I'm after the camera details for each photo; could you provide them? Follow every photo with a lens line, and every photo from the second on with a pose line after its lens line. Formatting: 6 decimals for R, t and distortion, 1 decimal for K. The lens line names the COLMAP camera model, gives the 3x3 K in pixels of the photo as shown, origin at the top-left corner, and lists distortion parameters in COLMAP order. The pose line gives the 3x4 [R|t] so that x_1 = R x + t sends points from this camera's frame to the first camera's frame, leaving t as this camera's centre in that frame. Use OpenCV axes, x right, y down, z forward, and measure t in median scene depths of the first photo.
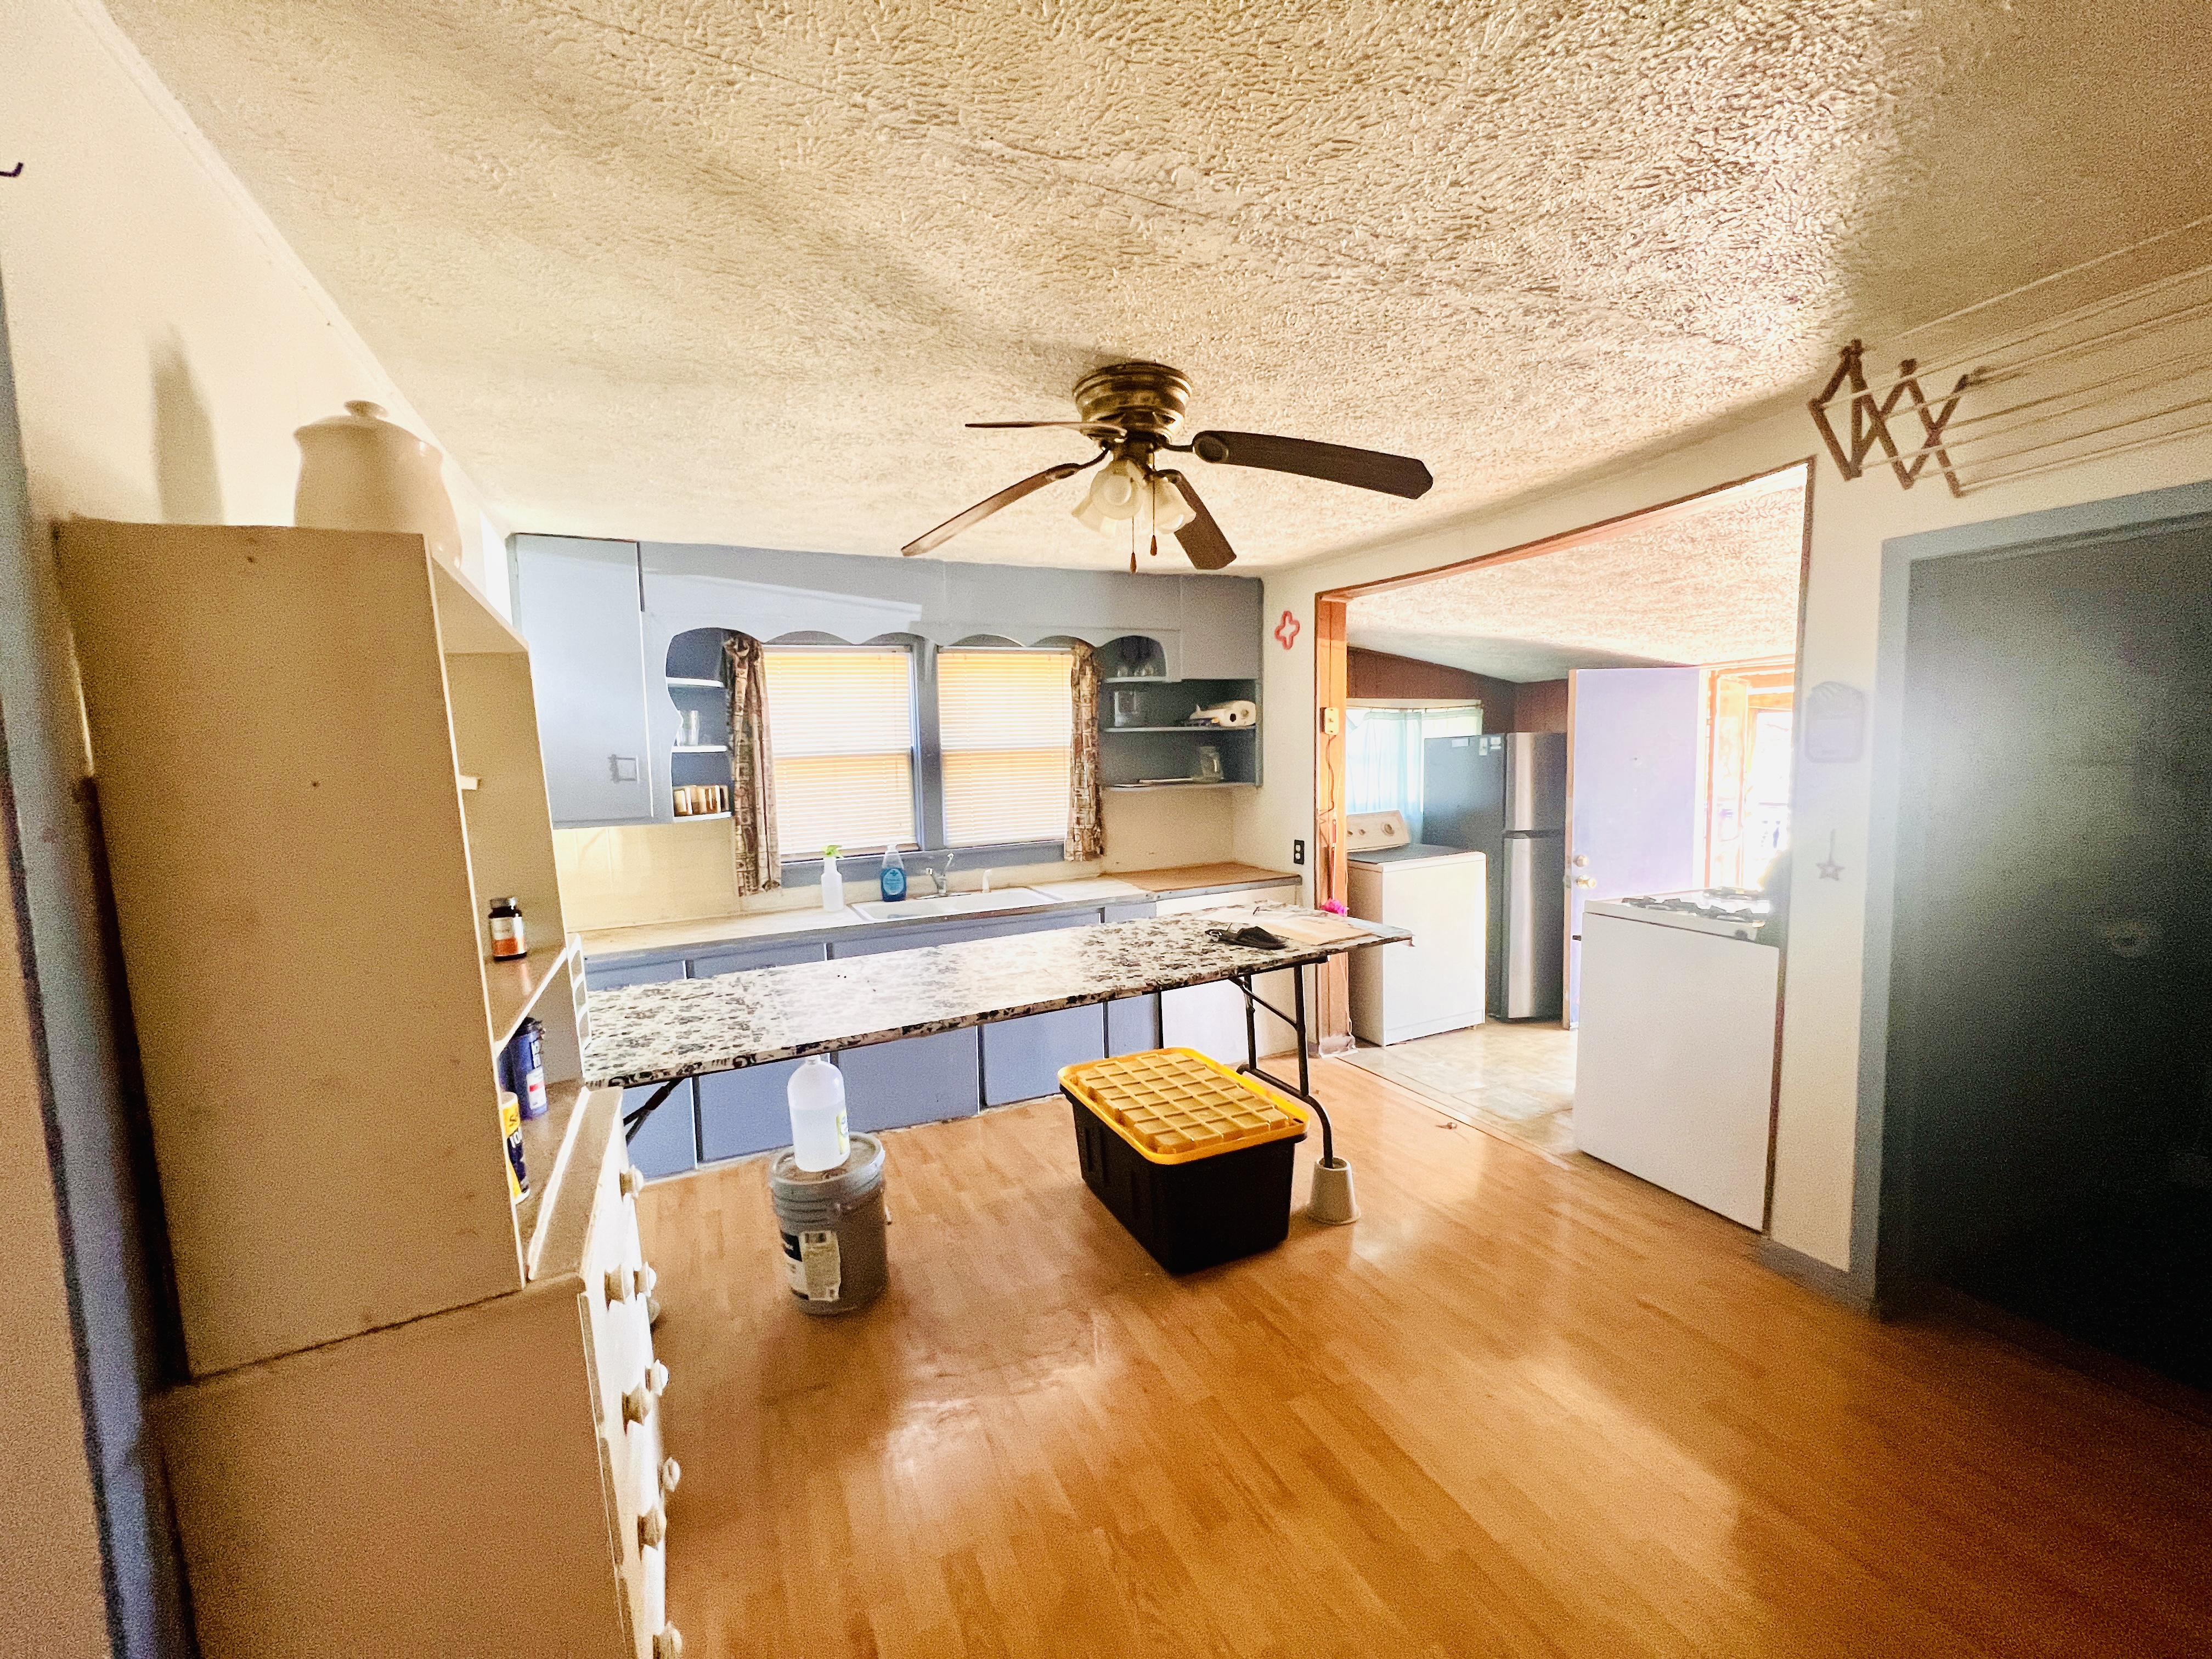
lens RADIAL K [[904.7, 0, 1106.0], [0, 904.7, 829.5], [0, 0, 1]] dist [-0.002411, 0.000045]
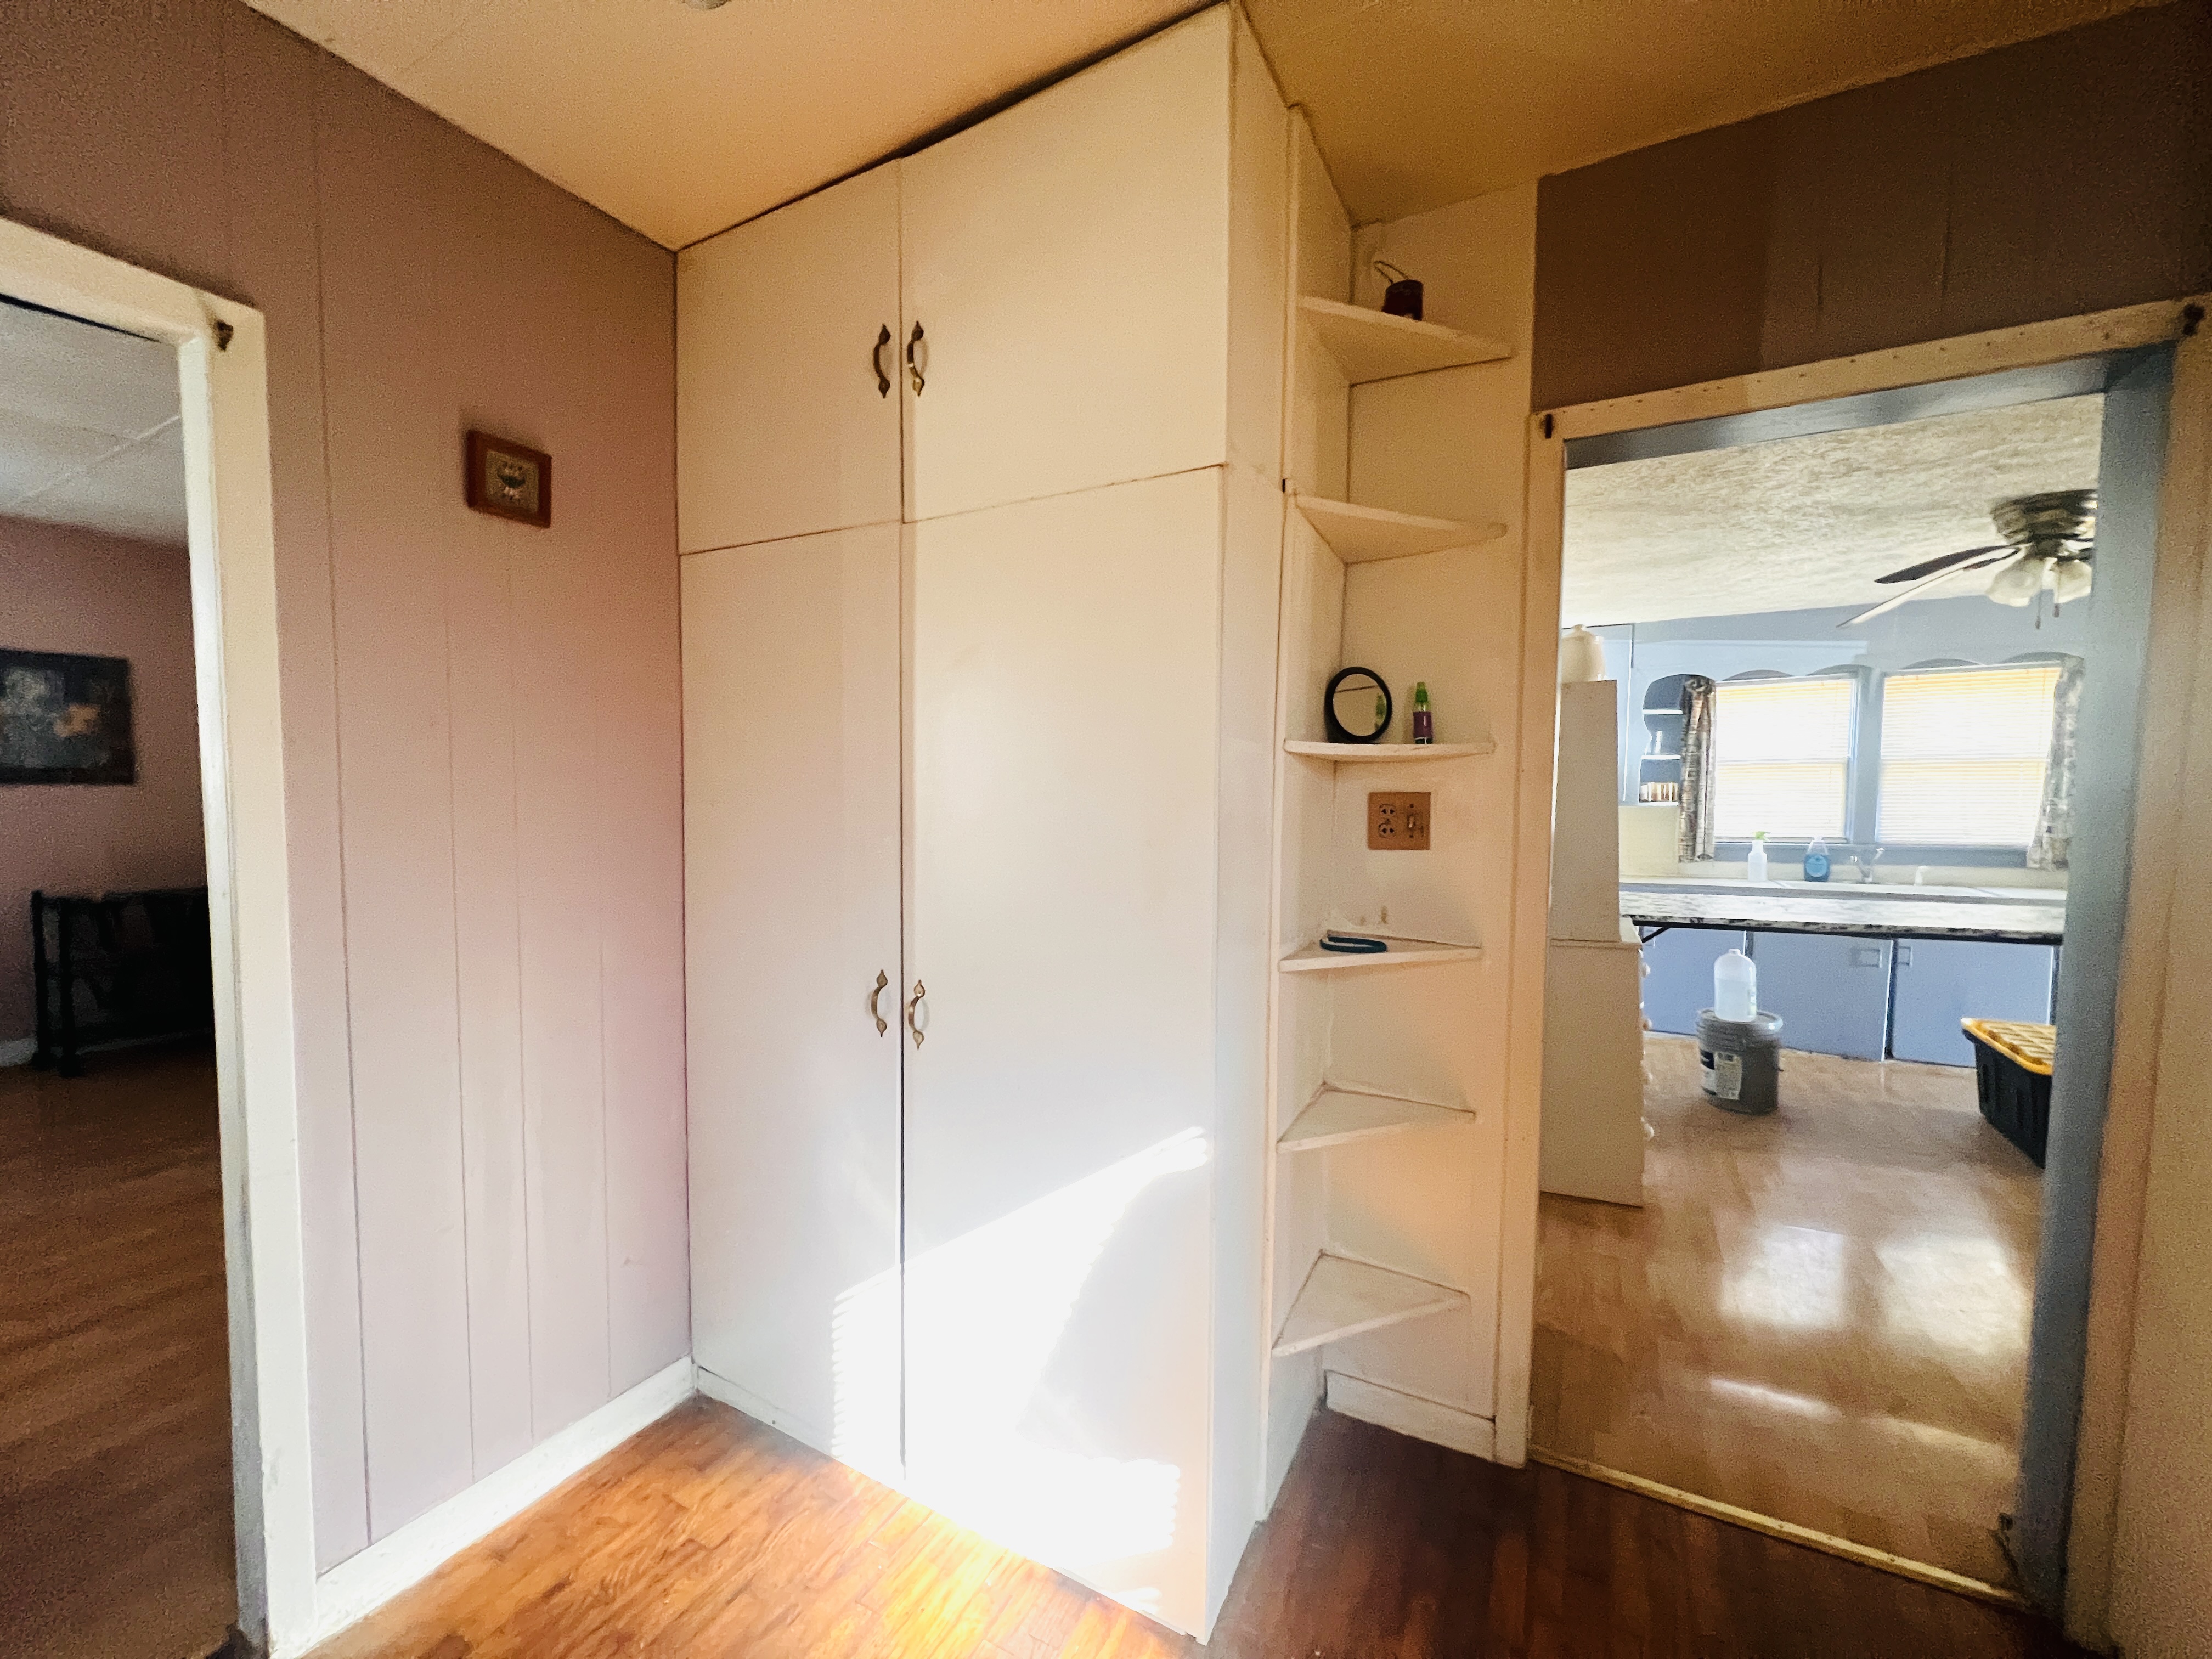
lens RADIAL K [[887.8, 0, 1098.7], [0, 887.8, 841.6], [0, 0, 1]] dist [0.000401, 0.000405]
pose [[0.594254, 0.076541, -0.800627, 0.164513], [-0.079457, 0.996179, 0.036260, 0.064242], [0.800343, 0.042068, 0.598065, -0.558780]]
